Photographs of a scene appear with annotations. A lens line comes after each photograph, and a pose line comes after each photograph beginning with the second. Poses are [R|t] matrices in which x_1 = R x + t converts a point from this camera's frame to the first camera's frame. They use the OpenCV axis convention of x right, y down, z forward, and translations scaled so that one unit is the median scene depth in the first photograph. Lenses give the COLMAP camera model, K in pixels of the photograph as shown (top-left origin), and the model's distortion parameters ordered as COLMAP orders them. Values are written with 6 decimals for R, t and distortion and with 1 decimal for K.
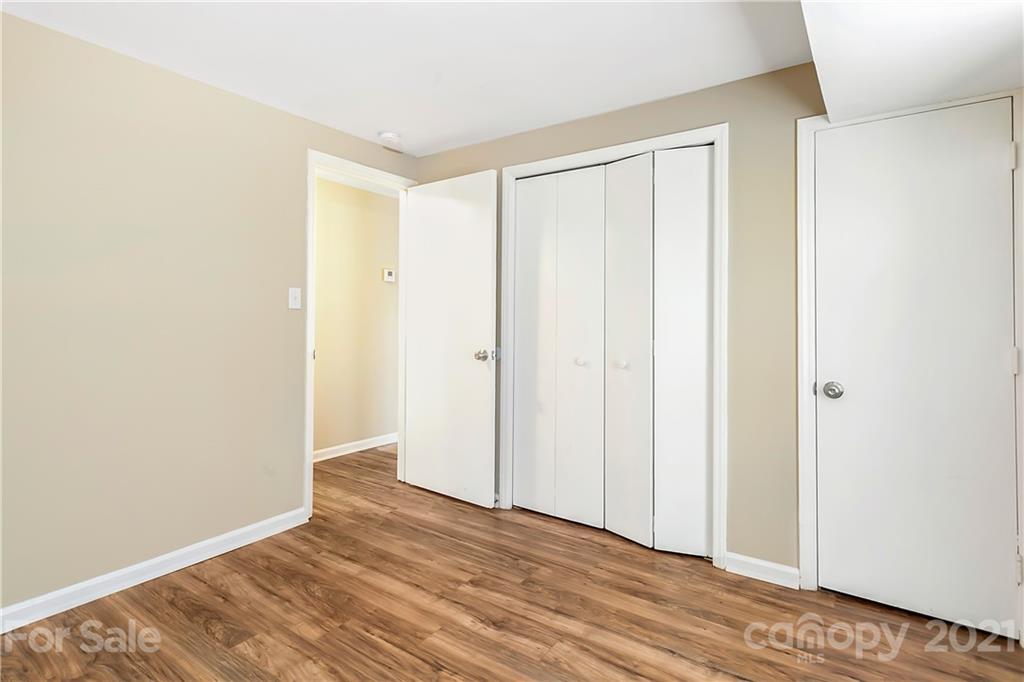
lens RADIAL K [[511.9, 0, 501.2], [0, 511.9, 314.7], [0, 0, 1]] dist [0.001916, 0.000154]
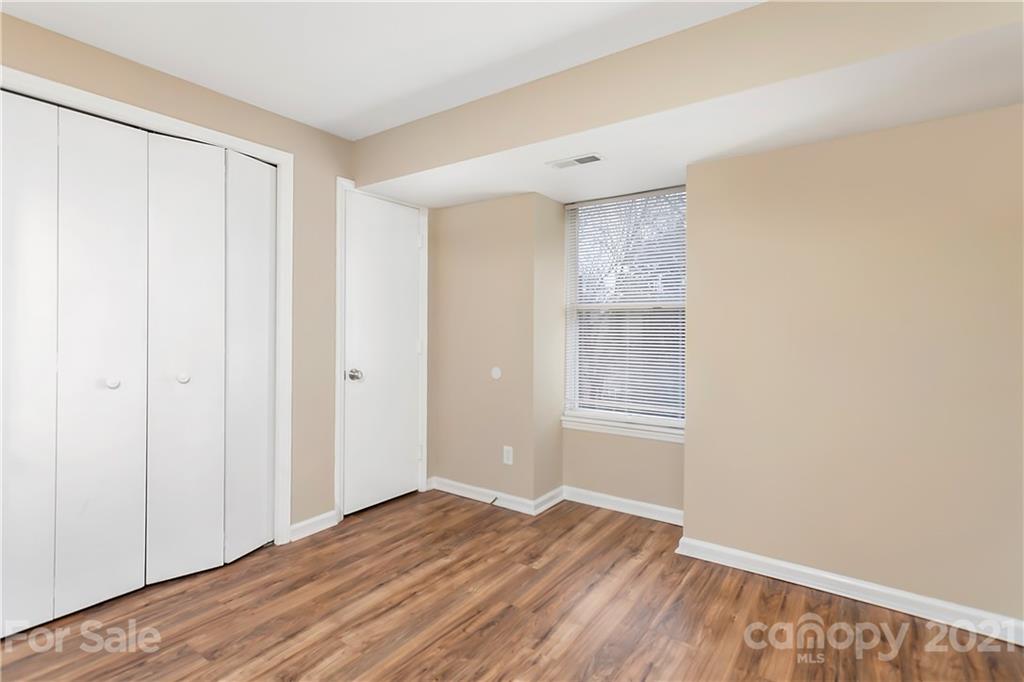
lens RADIAL K [[487.3, 0, 514.2], [0, 487.3, 324.8], [0, 0, 1]] dist [0.000177, 0.000083]
pose [[0.001763, -0.002307, 0.999996, -0.709161], [-0.013470, 0.999907, 0.002330, -0.000702], [-0.999908, -0.013474, 0.001732, 0.537995]]
